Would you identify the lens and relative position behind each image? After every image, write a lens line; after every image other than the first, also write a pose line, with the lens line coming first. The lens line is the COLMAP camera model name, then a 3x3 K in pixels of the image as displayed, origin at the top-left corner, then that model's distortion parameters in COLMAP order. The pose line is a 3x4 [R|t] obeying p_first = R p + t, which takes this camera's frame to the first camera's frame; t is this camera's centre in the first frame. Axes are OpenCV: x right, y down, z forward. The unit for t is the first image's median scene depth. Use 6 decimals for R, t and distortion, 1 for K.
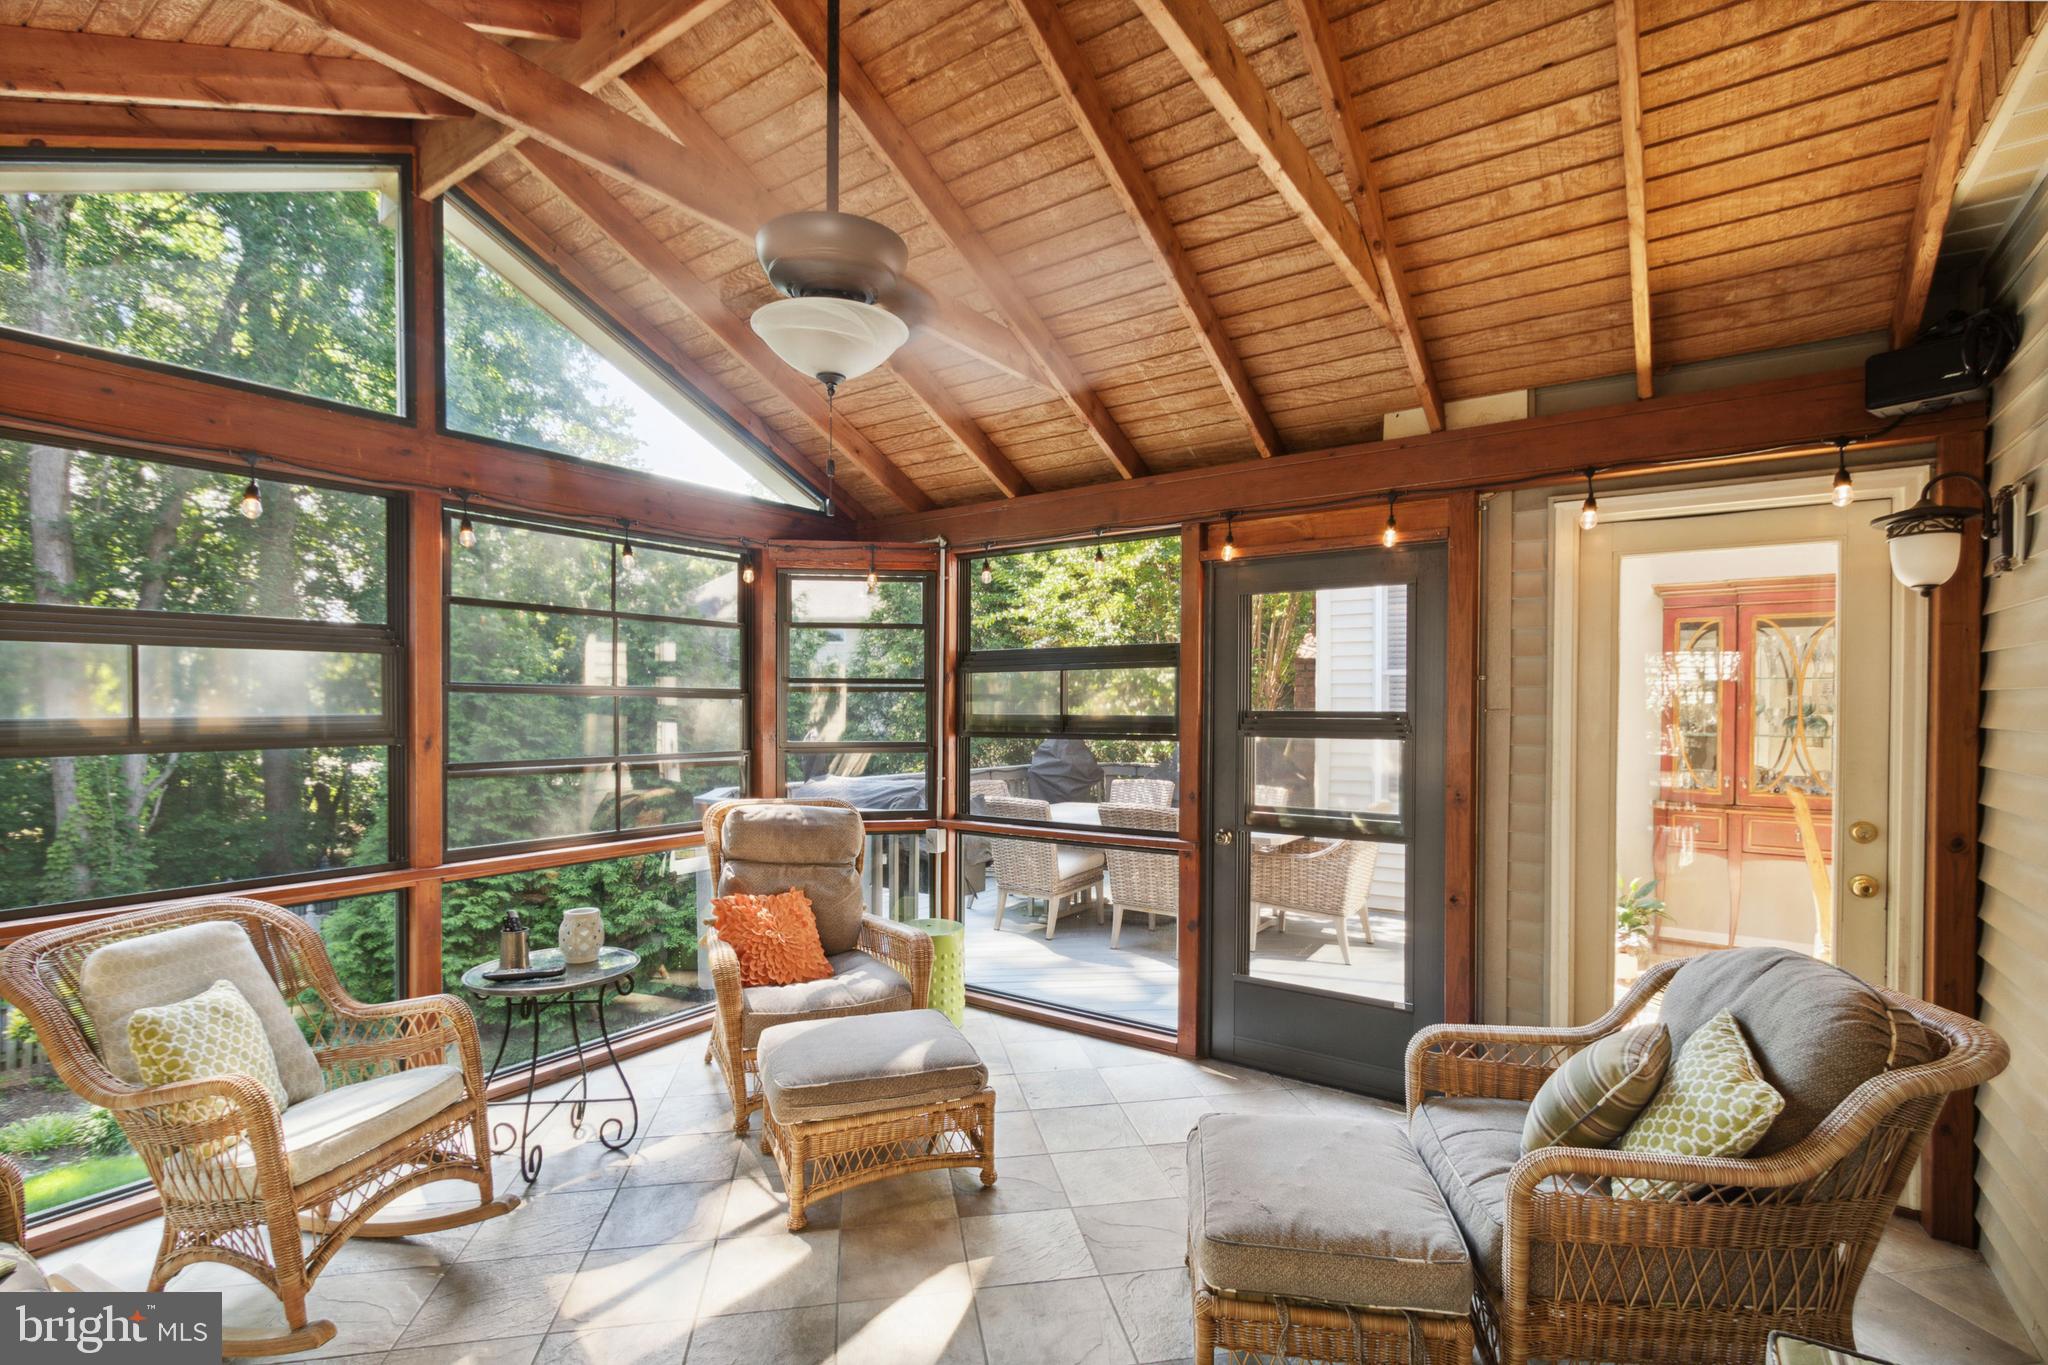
lens RADIAL K [[964.0, 0, 1026.2], [0, 964.0, 694.7], [0, 0, 1]] dist [0.002600, -0.001100]
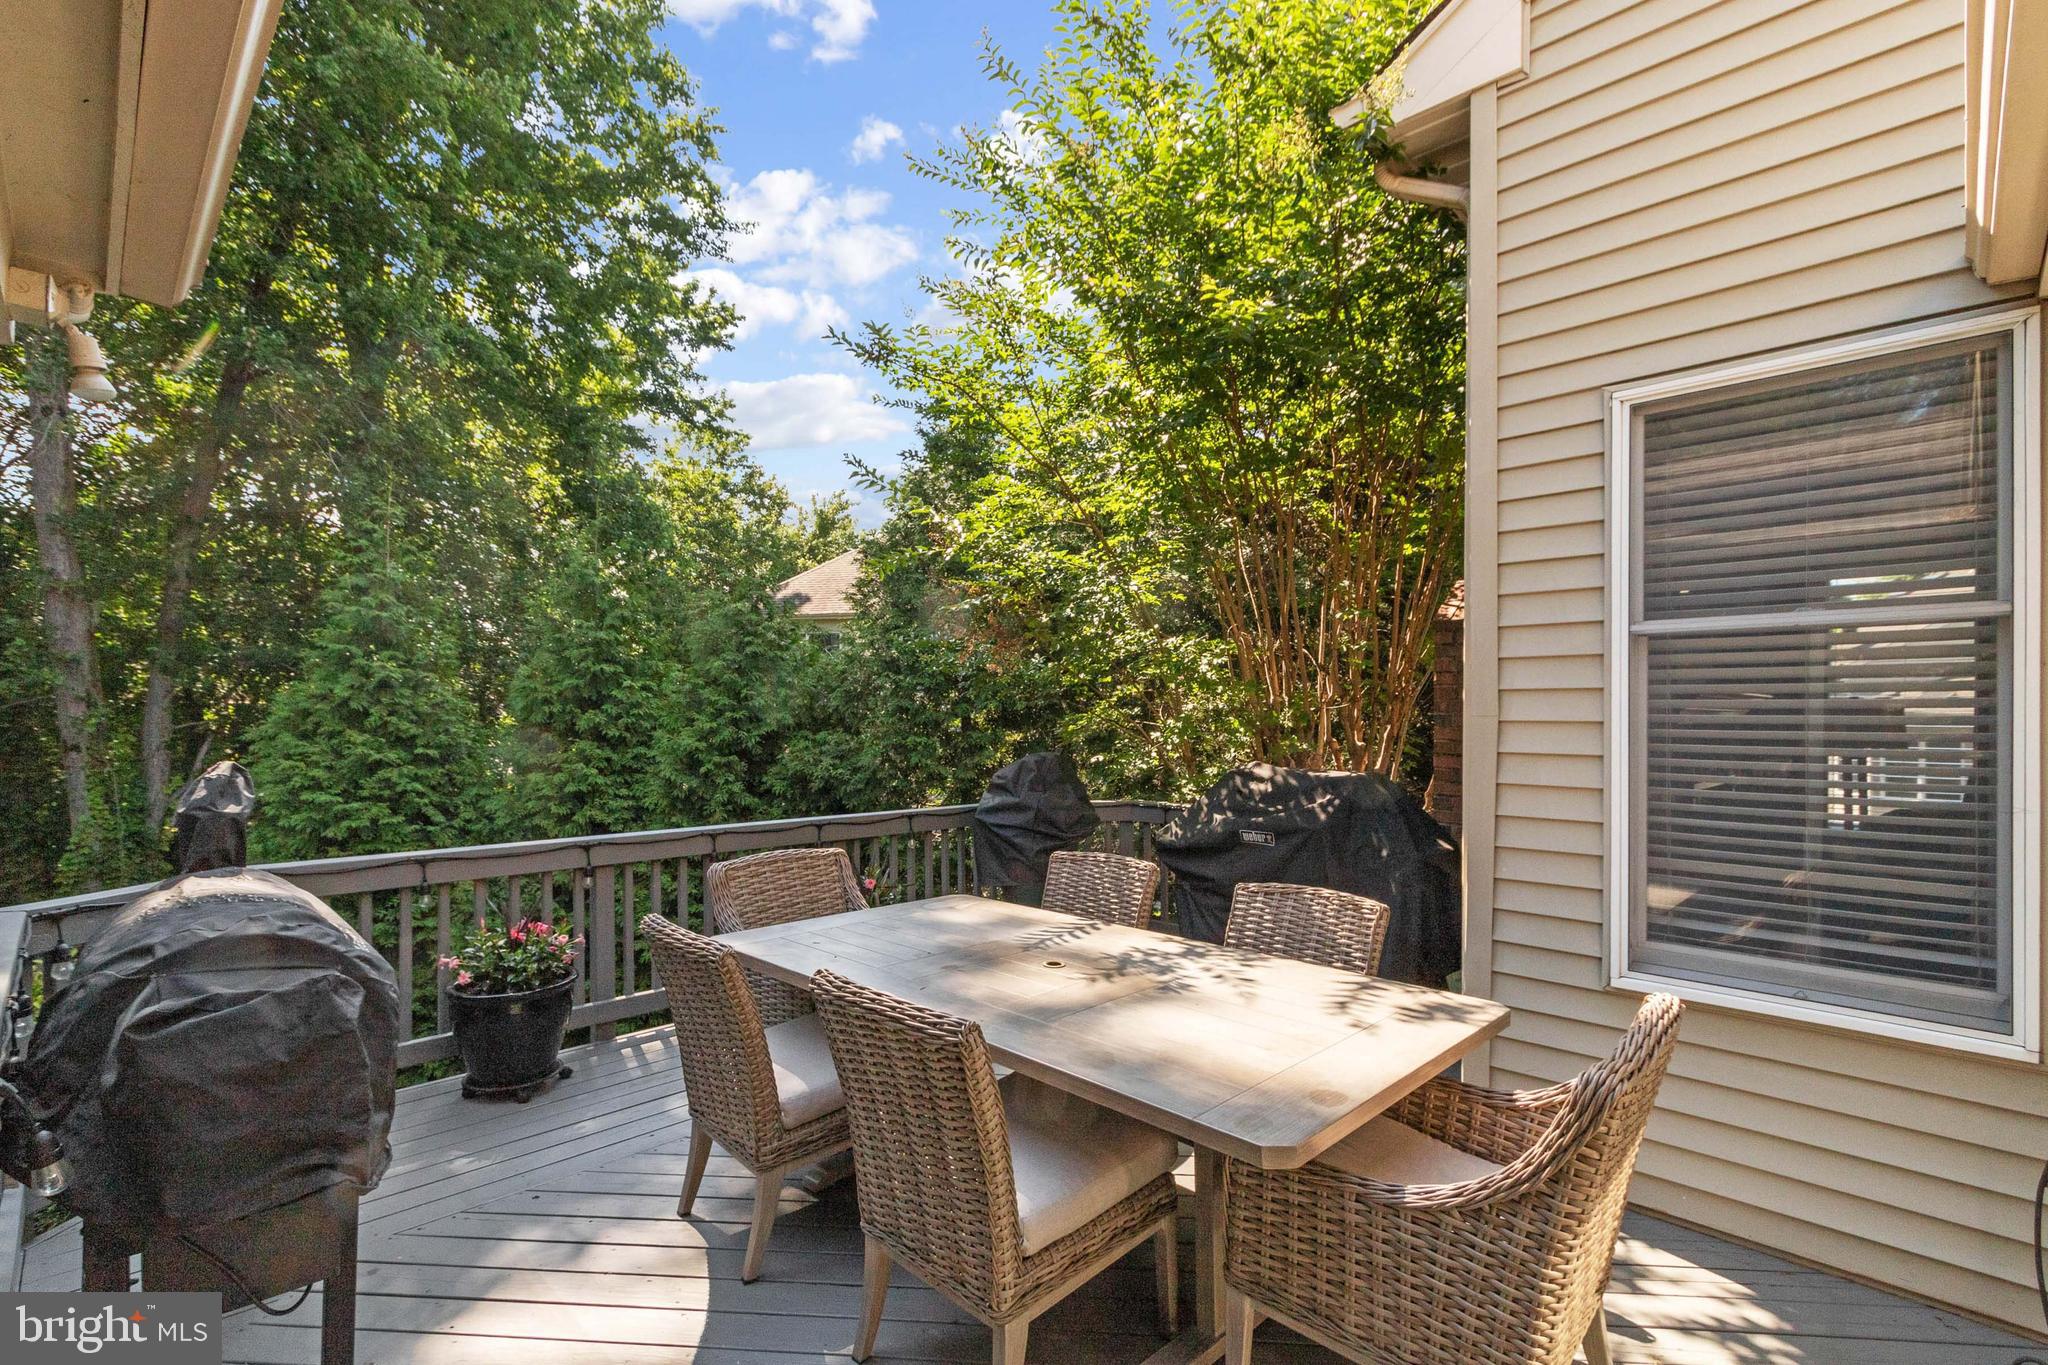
lens RADIAL K [[964.0, 0, 1016.9], [0, 964.0, 695.5], [0, 0, 1]] dist [0.002600, -0.001100]
pose [[0.985160, -0.002193, -0.171622, 0.075173], [0.001448, 0.999989, -0.004468, 0.003226], [0.171630, 0.004153, 0.985153, 0.227344]]
